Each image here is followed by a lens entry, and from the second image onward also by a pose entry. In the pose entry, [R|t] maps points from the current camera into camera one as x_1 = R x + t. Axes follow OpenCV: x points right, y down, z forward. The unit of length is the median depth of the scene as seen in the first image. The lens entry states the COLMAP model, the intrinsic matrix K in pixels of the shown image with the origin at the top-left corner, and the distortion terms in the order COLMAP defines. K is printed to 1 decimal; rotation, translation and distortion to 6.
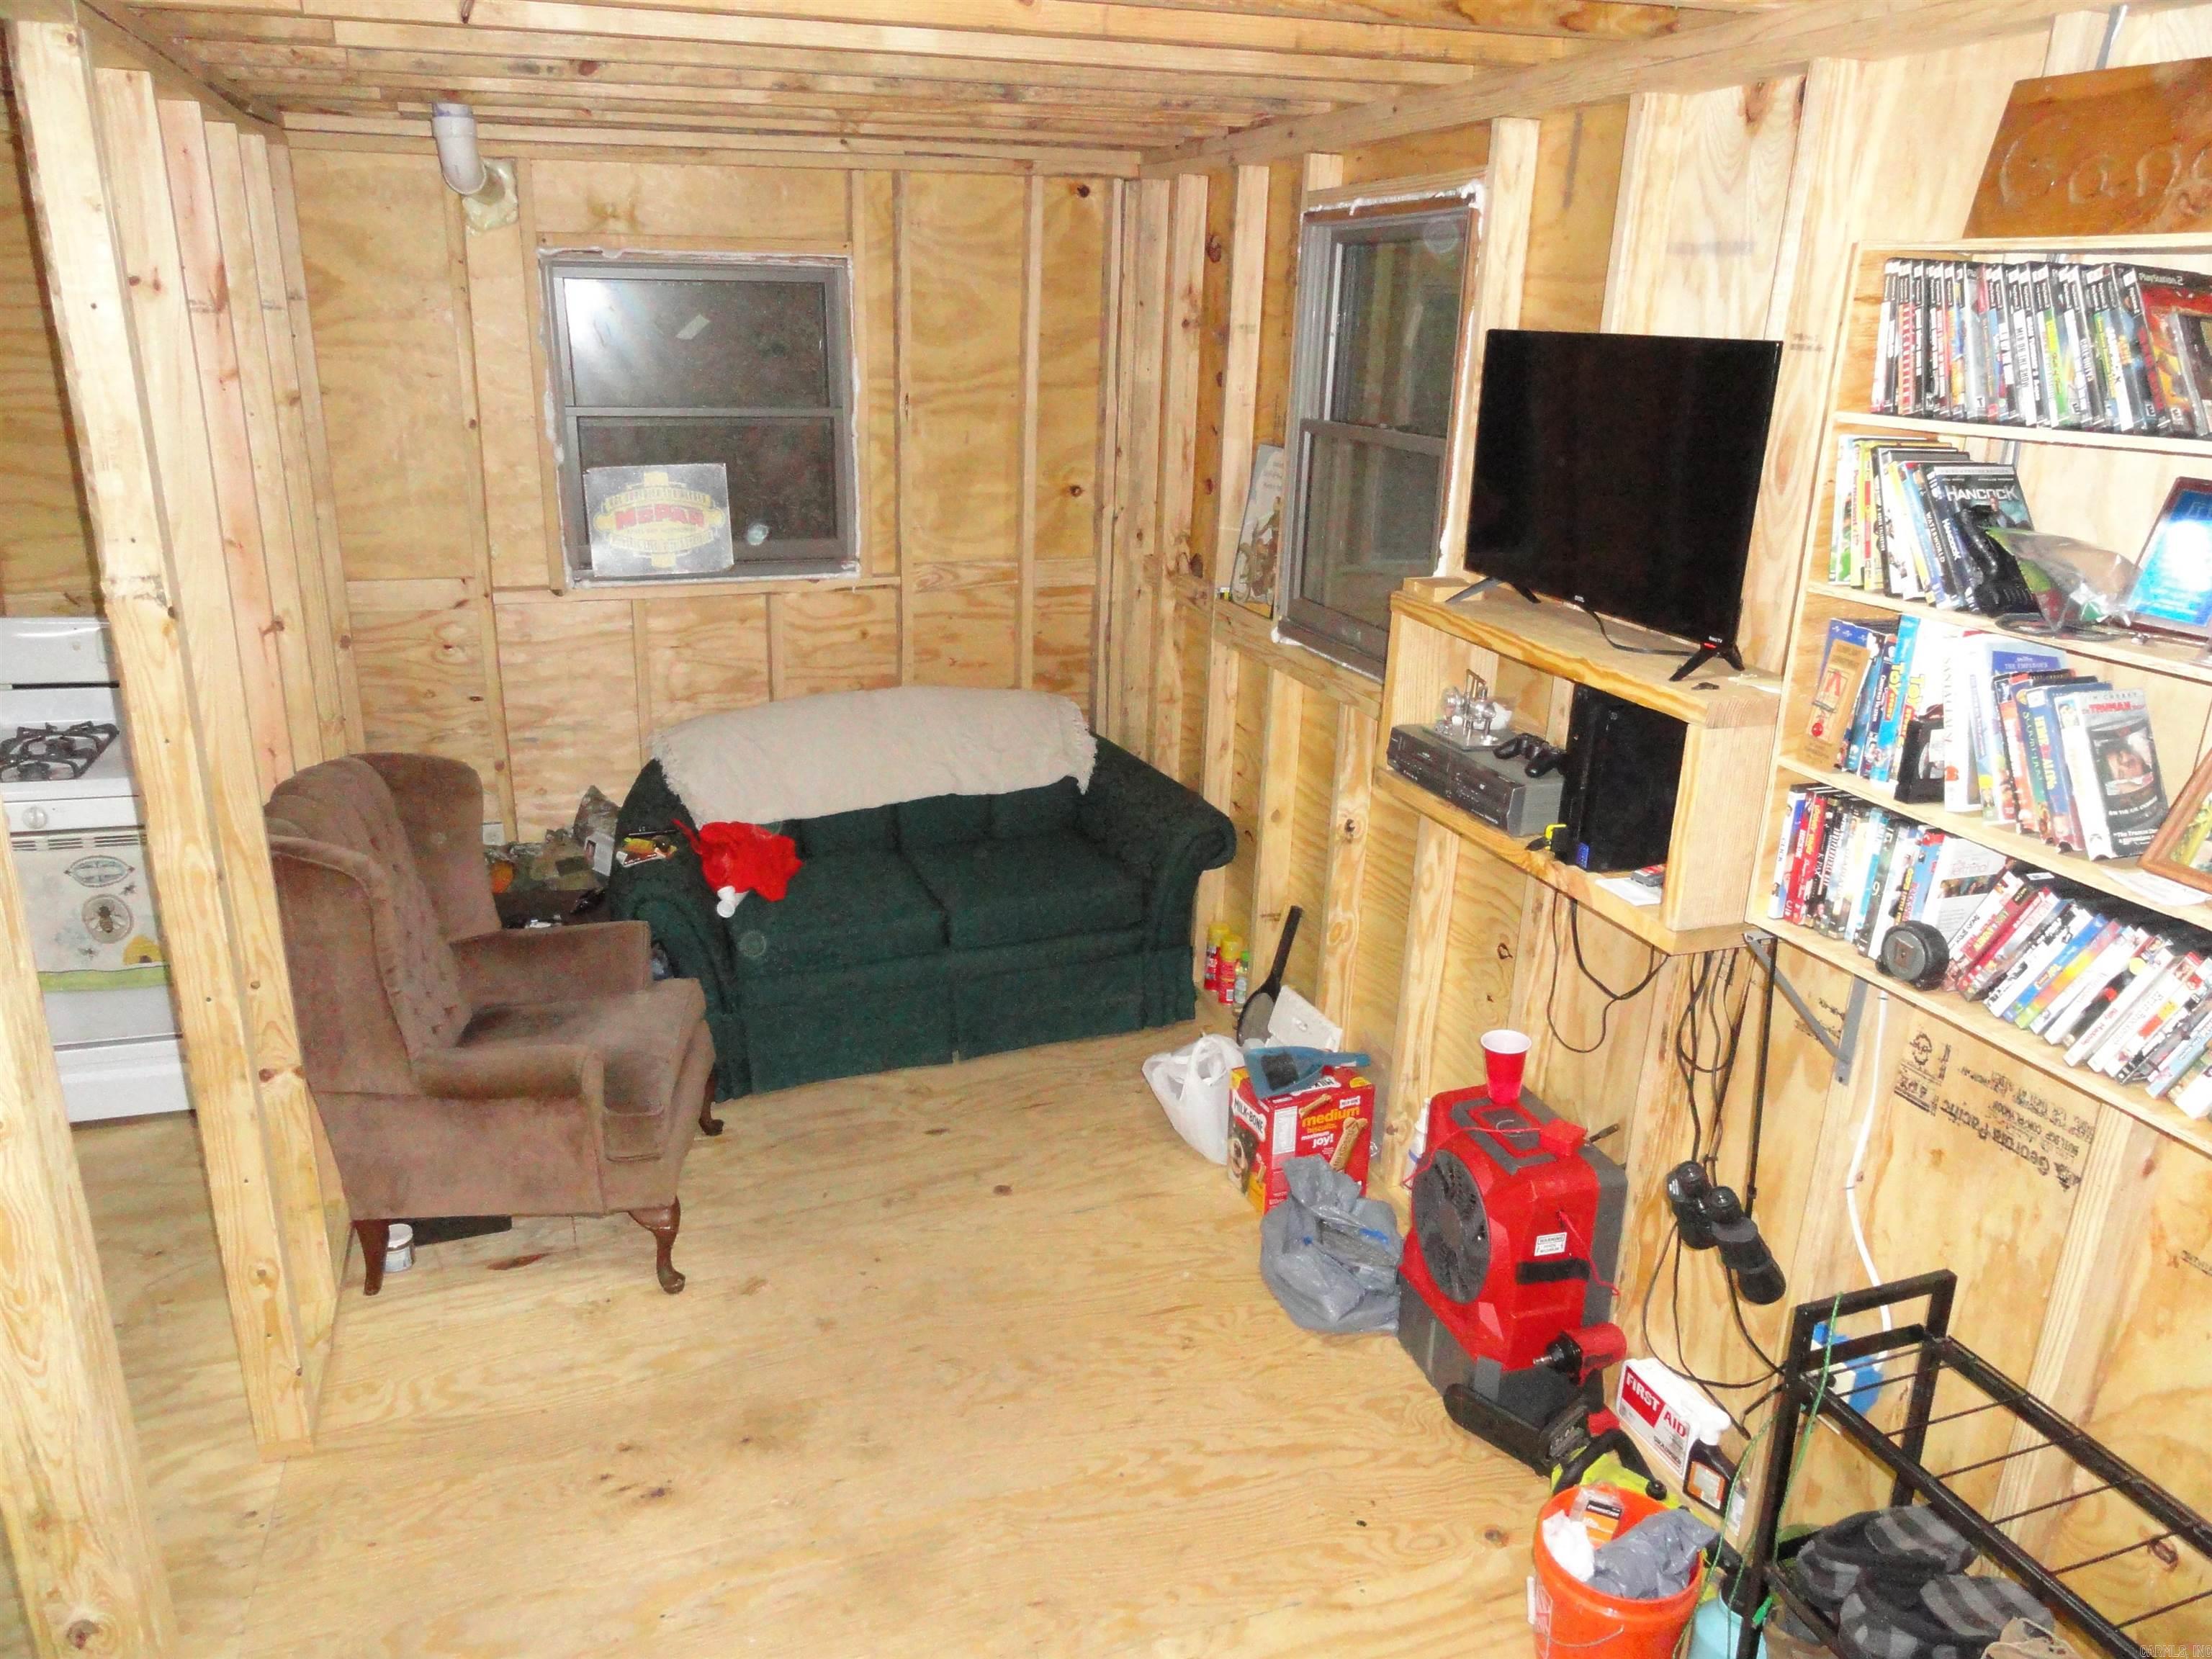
lens RADIAL K [[1543.8, 0, 1106.0], [0, 1543.8, 829.5], [0, 0, 1]] dist [0.000547, -0.000193]
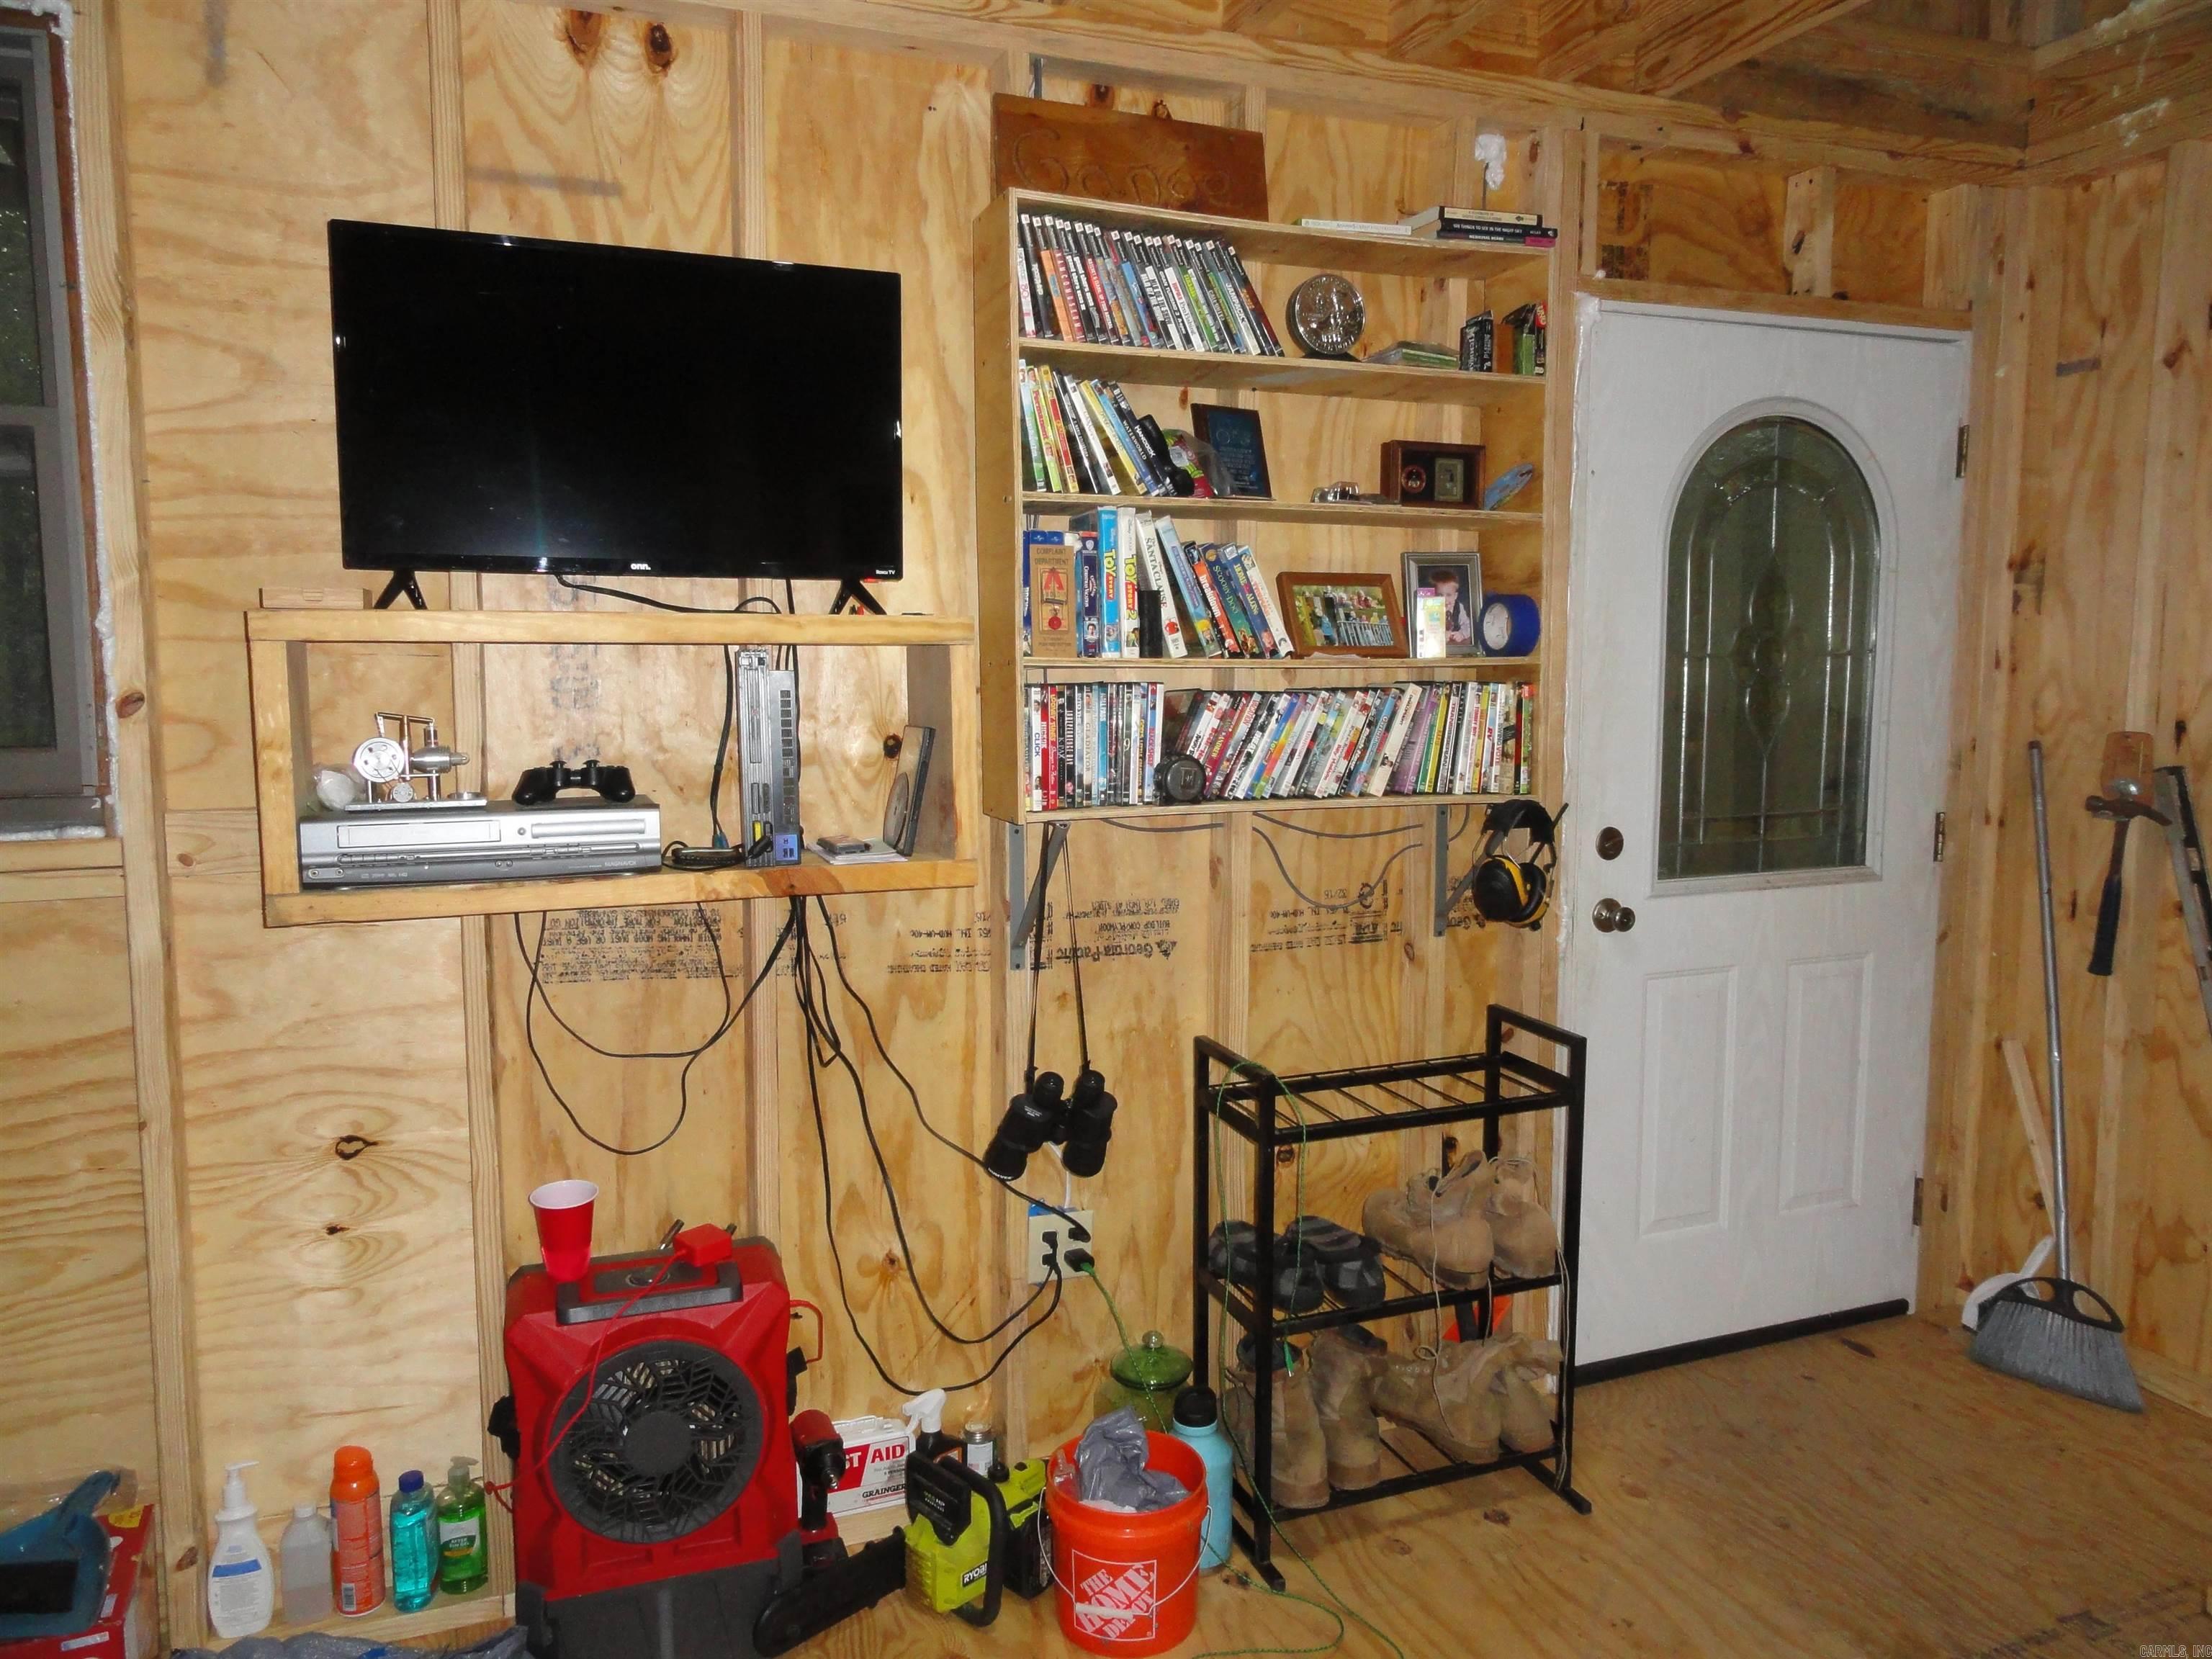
lens RADIAL K [[1543.8, 0, 1106.0], [0, 1543.8, 829.5], [0, 0, 1]] dist [0.000547, -0.000193]
pose [[-0.046004, -0.136332, 0.989594, -0.639469], [0.312518, 0.938951, 0.143884, -0.071660], [-0.948797, 0.315886, -0.000589, 0.986424]]
